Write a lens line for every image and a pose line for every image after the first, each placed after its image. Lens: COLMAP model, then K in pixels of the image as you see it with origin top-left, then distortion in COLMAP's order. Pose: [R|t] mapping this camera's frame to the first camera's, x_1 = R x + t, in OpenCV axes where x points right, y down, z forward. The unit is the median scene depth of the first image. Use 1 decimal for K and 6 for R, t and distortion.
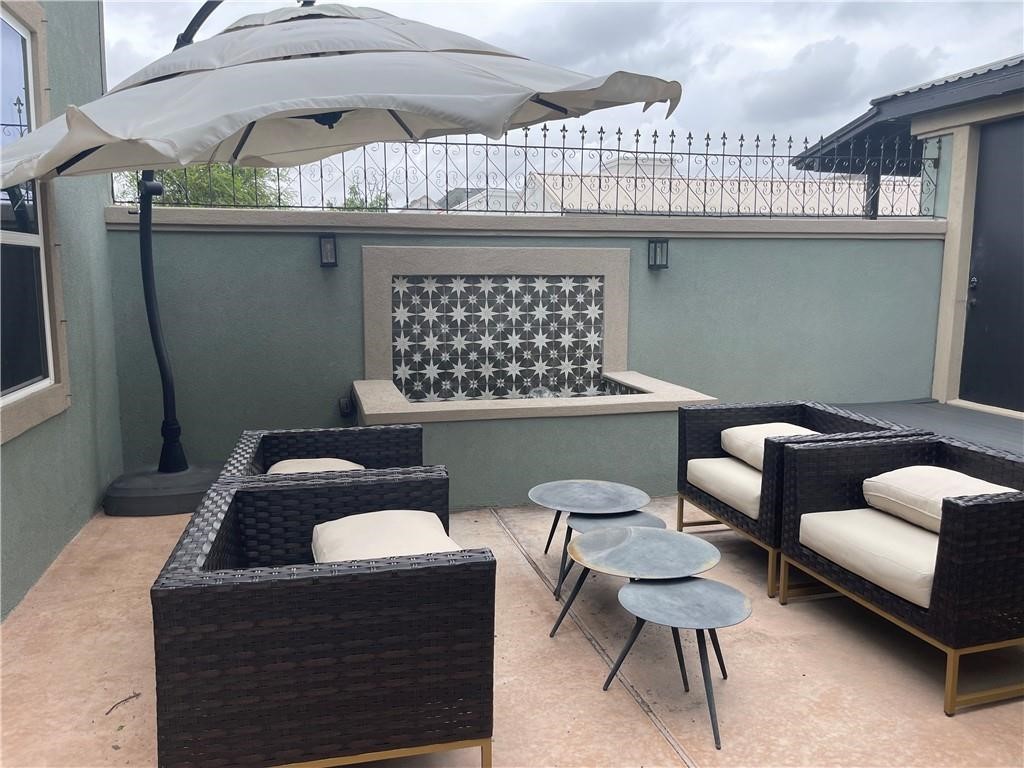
lens RADIAL K [[779.0, 0, 507.1], [0, 779.0, 377.8], [0, 0, 1]] dist [0.063130, -0.076631]
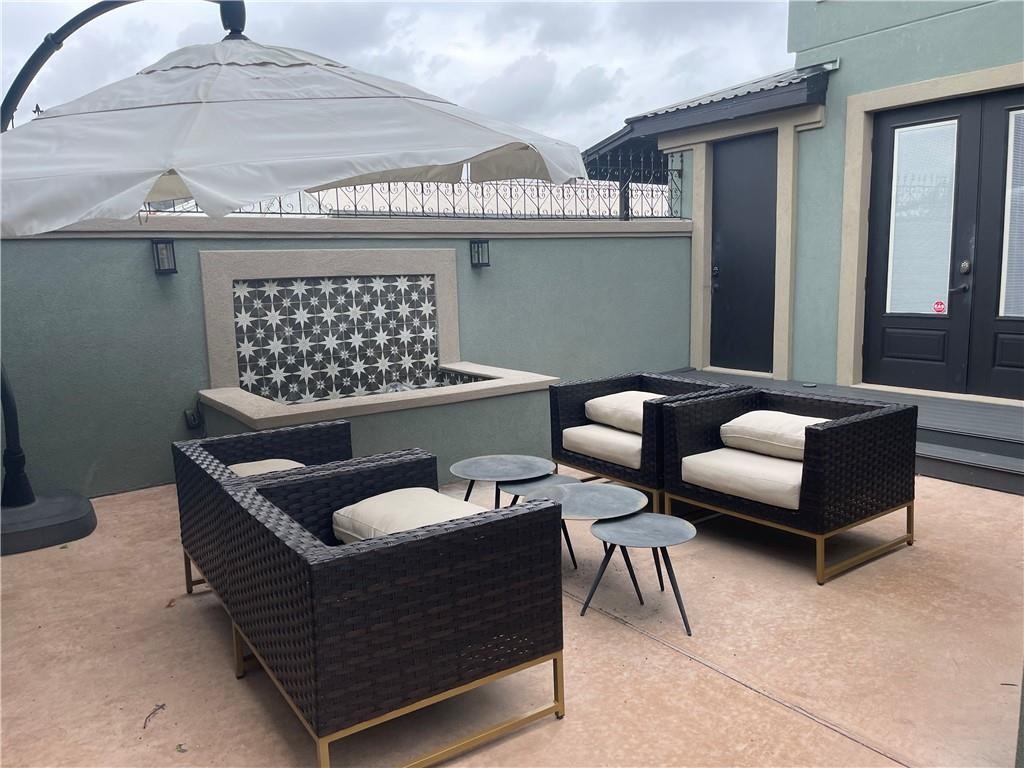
lens RADIAL K [[779.0, 0, 505.3], [0, 779.0, 388.0], [0, 0, 1]] dist [0.063130, -0.076631]
pose [[0.933704, -0.082369, 0.348443, -0.238906], [0.078275, 0.996597, 0.025837, 0.006499], [-0.349386, 0.003151, 0.936974, -0.053735]]
